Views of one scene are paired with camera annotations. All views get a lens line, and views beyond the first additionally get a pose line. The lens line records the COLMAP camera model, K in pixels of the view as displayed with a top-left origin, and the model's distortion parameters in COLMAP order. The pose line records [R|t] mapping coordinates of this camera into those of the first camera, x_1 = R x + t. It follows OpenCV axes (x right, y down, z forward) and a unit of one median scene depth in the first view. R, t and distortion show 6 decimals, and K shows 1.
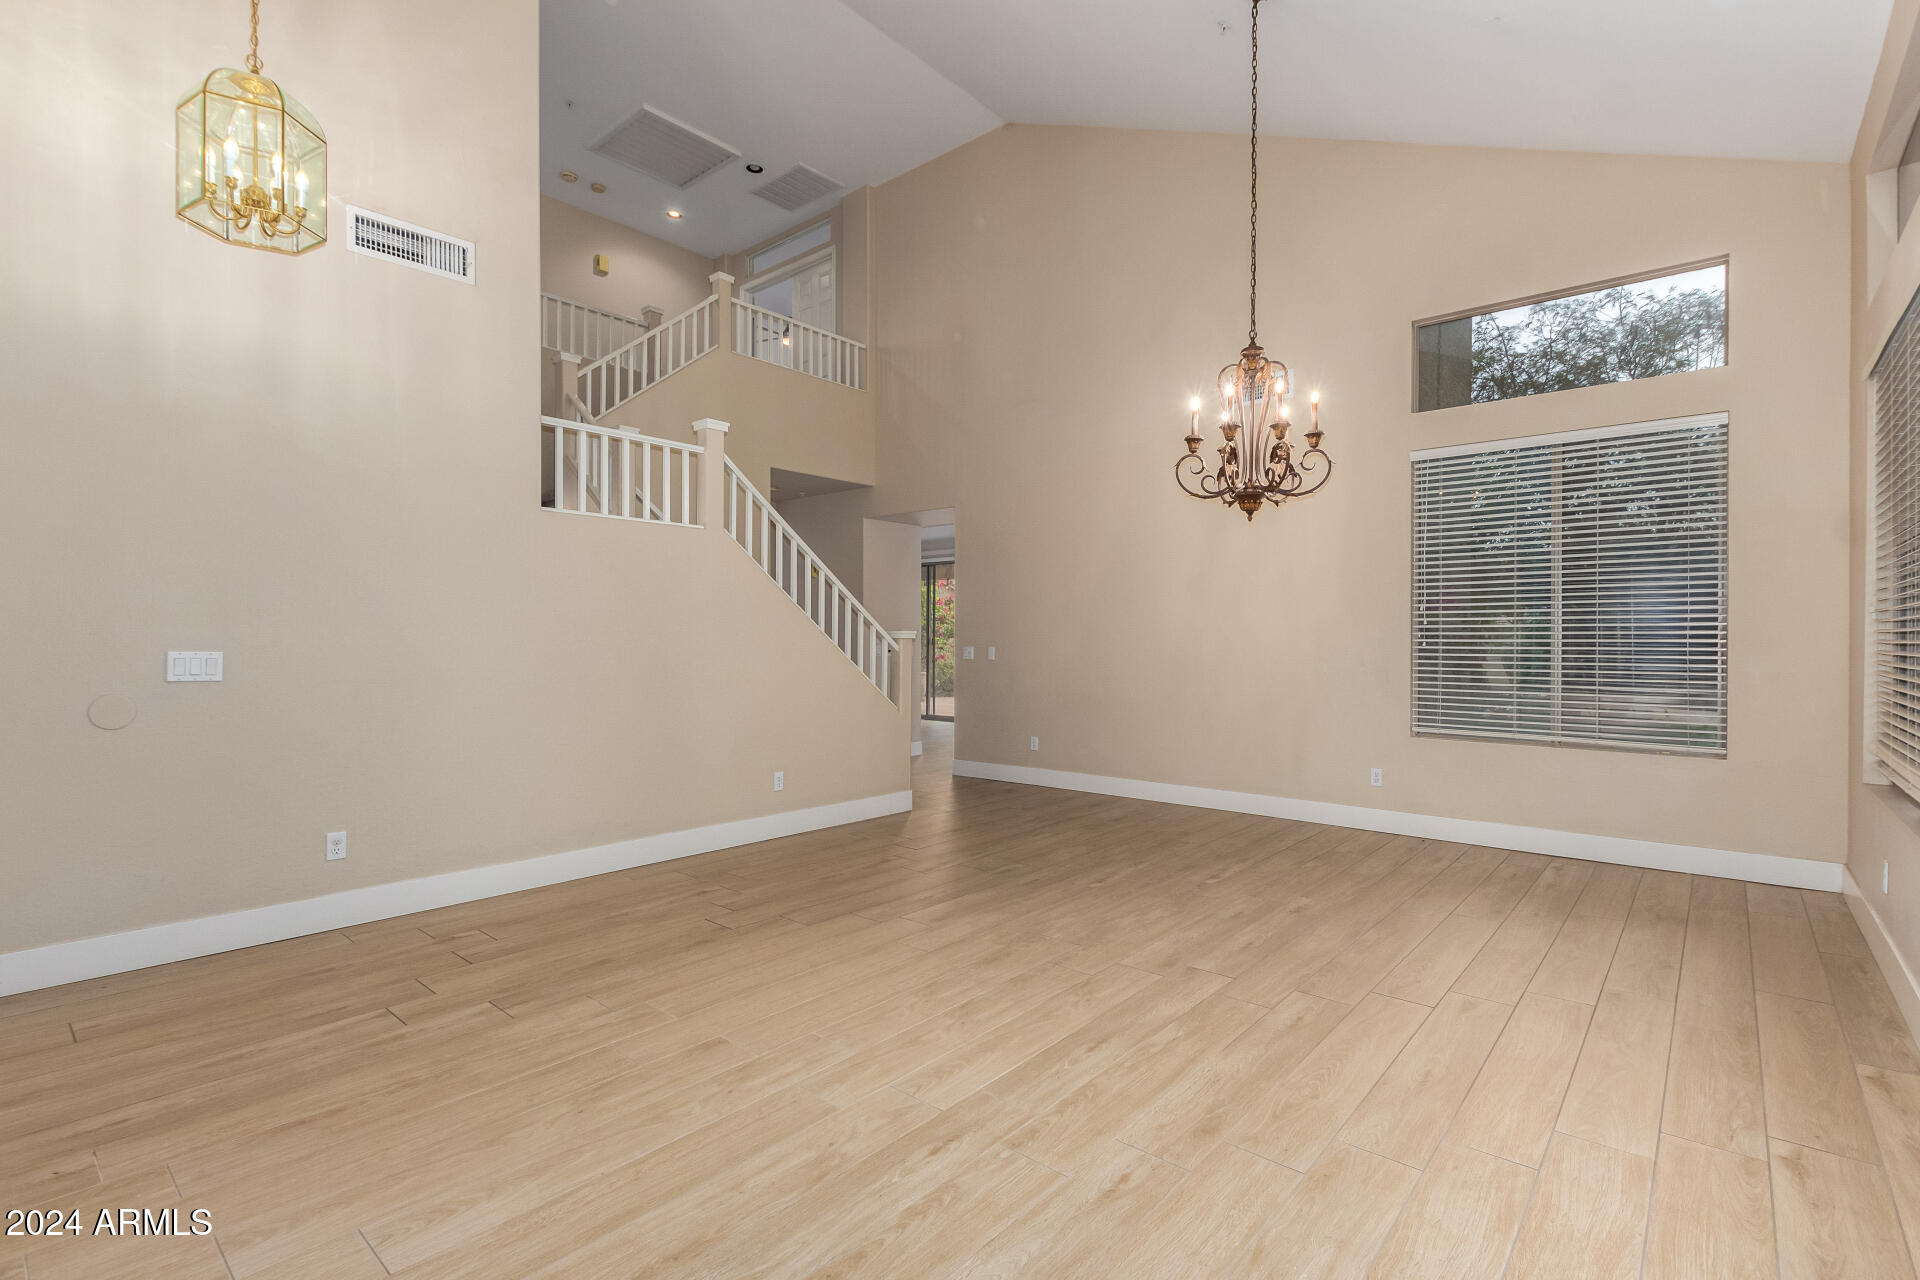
lens RADIAL K [[882.5, 0, 962.6], [0, 882.5, 637.0], [0, 0, 1]] dist [0.002556, -0.003493]
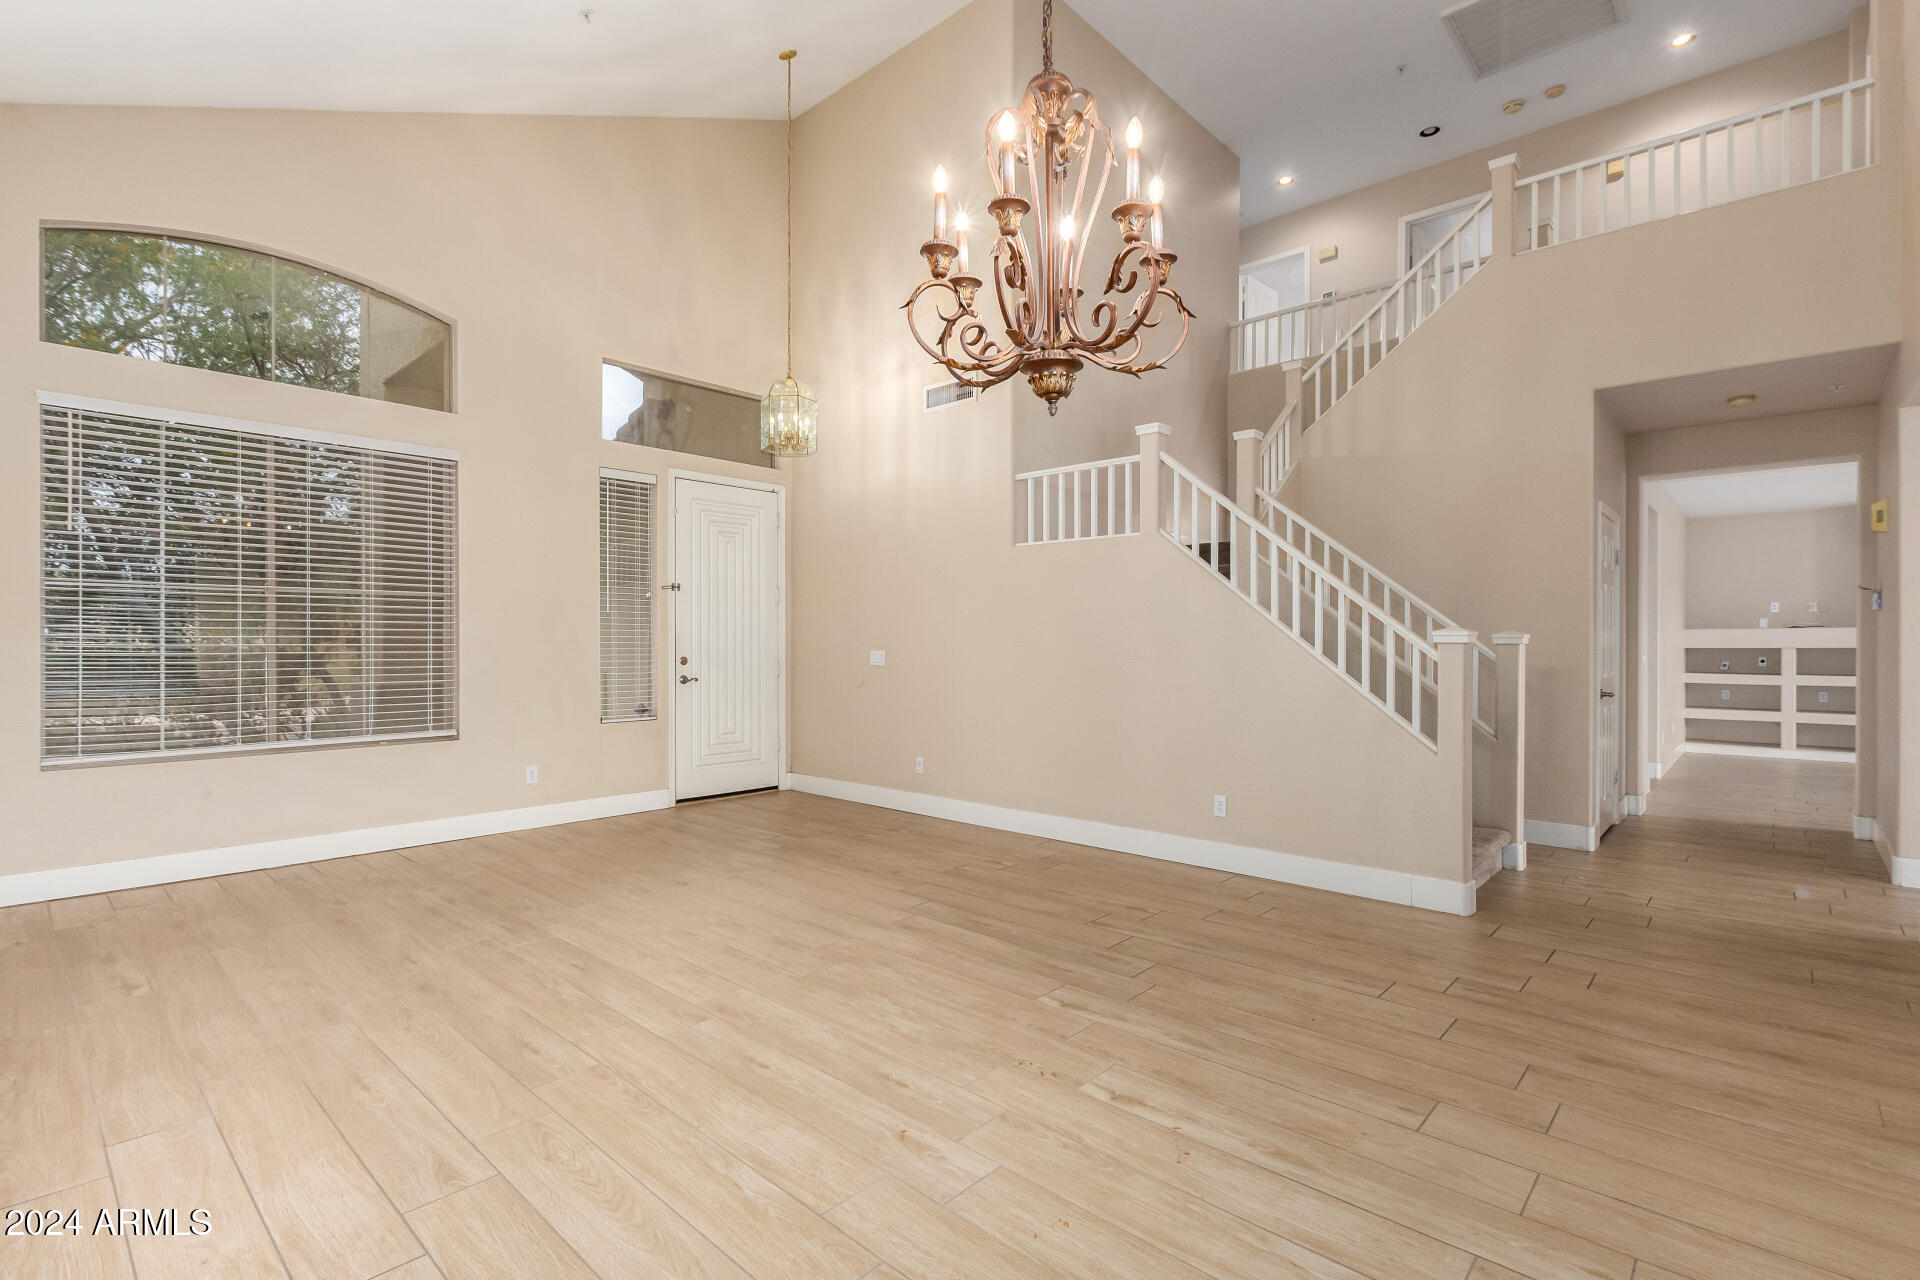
lens RADIAL K [[882.5, 0, 963.5], [0, 882.5, 647.6], [0, 0, 1]] dist [0.002556, -0.003493]
pose [[-0.023625, 0.002288, -0.999718, 0.929887], [0.000077, 0.999997, 0.002287, 0.004911], [0.999721, -0.000023, -0.023625, 1.055303]]
